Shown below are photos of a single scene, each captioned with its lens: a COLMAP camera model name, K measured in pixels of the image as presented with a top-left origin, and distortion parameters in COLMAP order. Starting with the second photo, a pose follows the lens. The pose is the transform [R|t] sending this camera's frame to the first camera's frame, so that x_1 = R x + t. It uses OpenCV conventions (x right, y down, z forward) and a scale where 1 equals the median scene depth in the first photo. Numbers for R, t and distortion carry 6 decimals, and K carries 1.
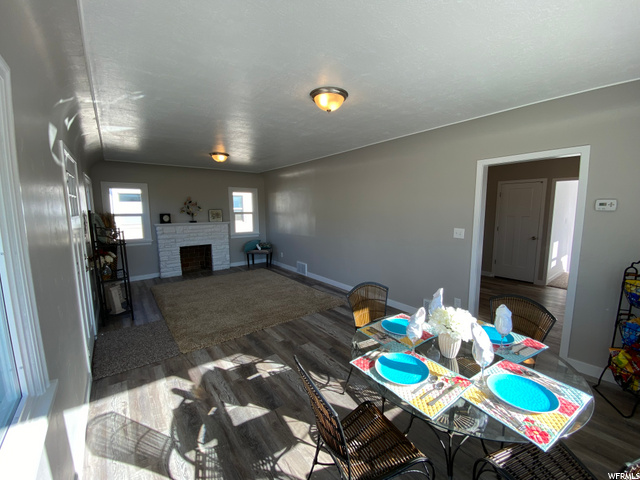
lens RADIAL K [[259.4, 0, 320.0], [0, 259.4, 240.0], [0, 0, 1]] dist [0.000690, -0.000048]
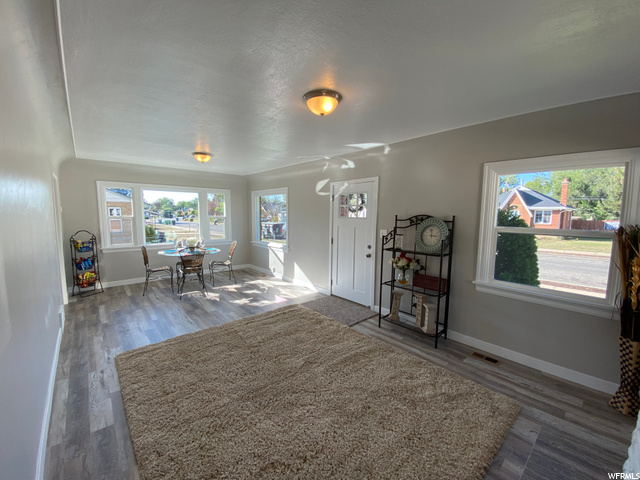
lens RADIAL K [[259.4, 0, 320.0], [0, 259.4, 240.0], [0, 0, 1]] dist [0.000690, -0.000048]
pose [[-0.998516, 0.008093, -0.053857, -0.623087], [-0.004432, 0.973543, 0.228462, -0.315992], [0.054281, 0.228362, -0.972062, 2.584311]]
